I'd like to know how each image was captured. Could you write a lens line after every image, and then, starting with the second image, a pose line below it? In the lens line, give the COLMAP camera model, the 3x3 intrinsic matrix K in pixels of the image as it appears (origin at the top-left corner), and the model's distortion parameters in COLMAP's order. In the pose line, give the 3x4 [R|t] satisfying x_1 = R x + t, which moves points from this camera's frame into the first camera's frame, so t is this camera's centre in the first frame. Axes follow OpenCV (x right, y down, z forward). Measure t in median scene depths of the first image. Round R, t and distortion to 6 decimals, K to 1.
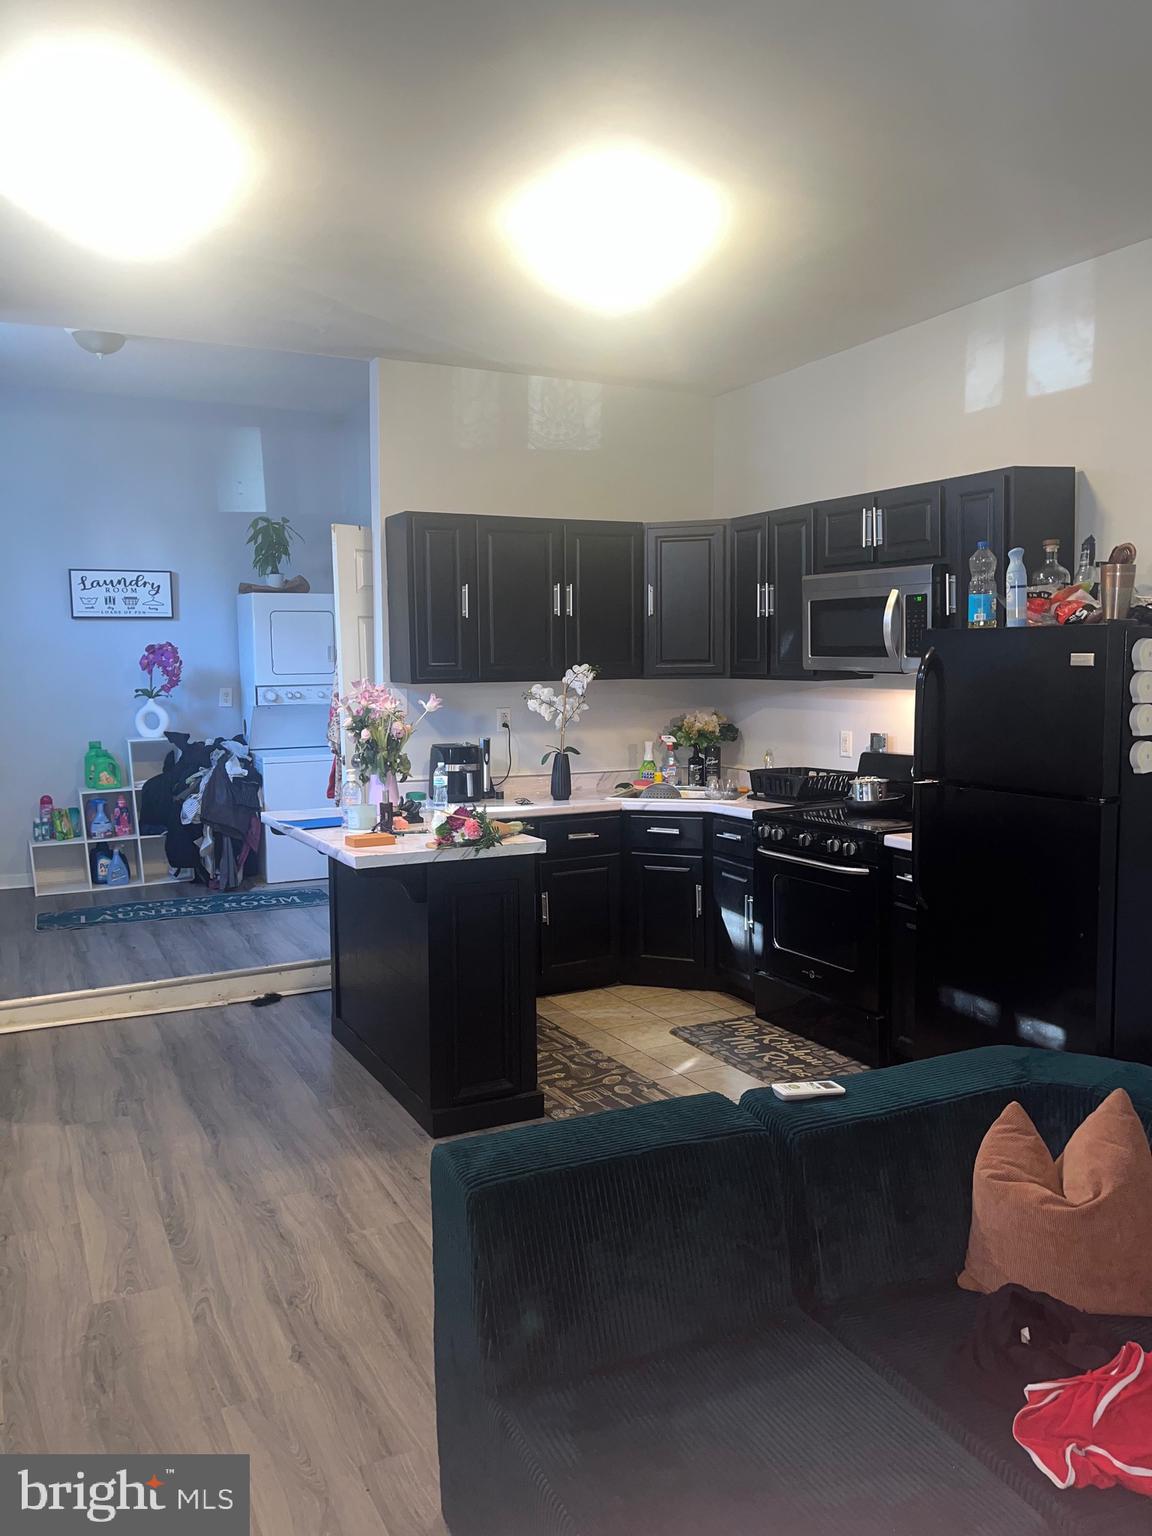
lens RADIAL K [[1178.4, 0, 563.4], [0, 1178.4, 766.5], [0, 0, 1]] dist [0.056718, -0.067890]
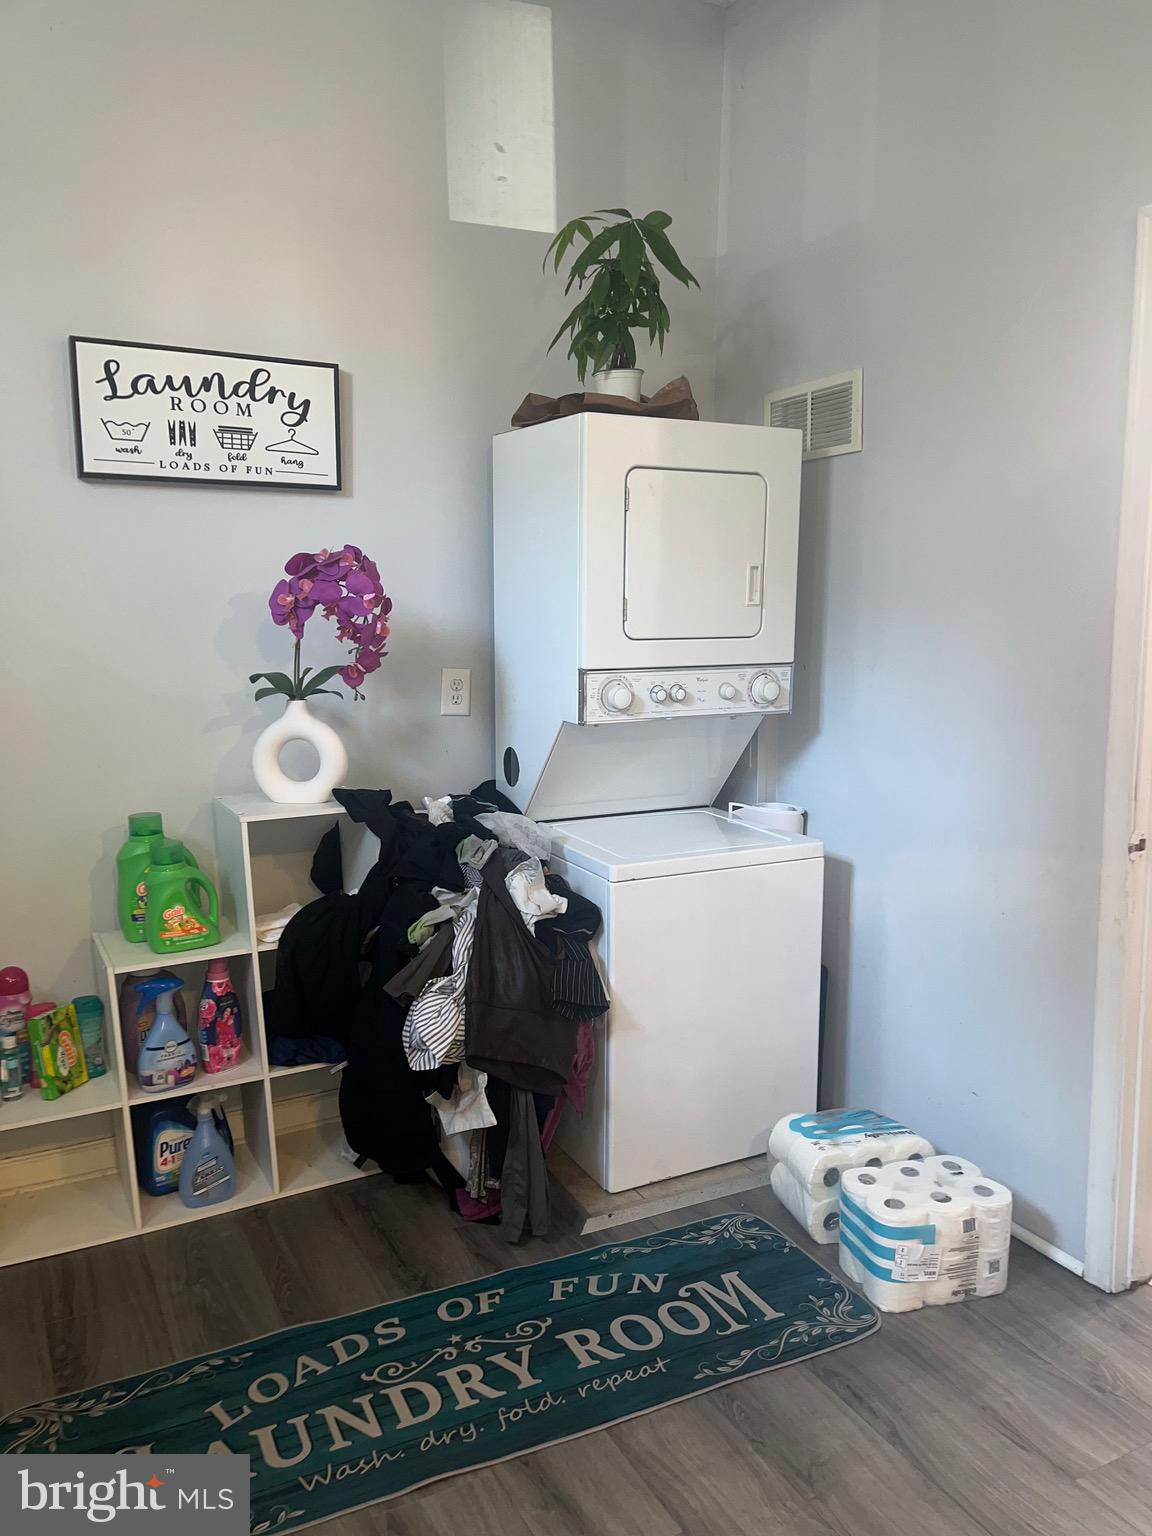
lens RADIAL K [[1178.4, 0, 590.1], [0, 1178.4, 767.8], [0, 0, 1]] dist [0.056718, -0.067890]
pose [[0.999060, 0.006713, 0.042822, -0.272844], [-0.008233, 0.999339, 0.035420, -0.050196], [-0.042556, -0.035739, 0.998455, 0.627303]]
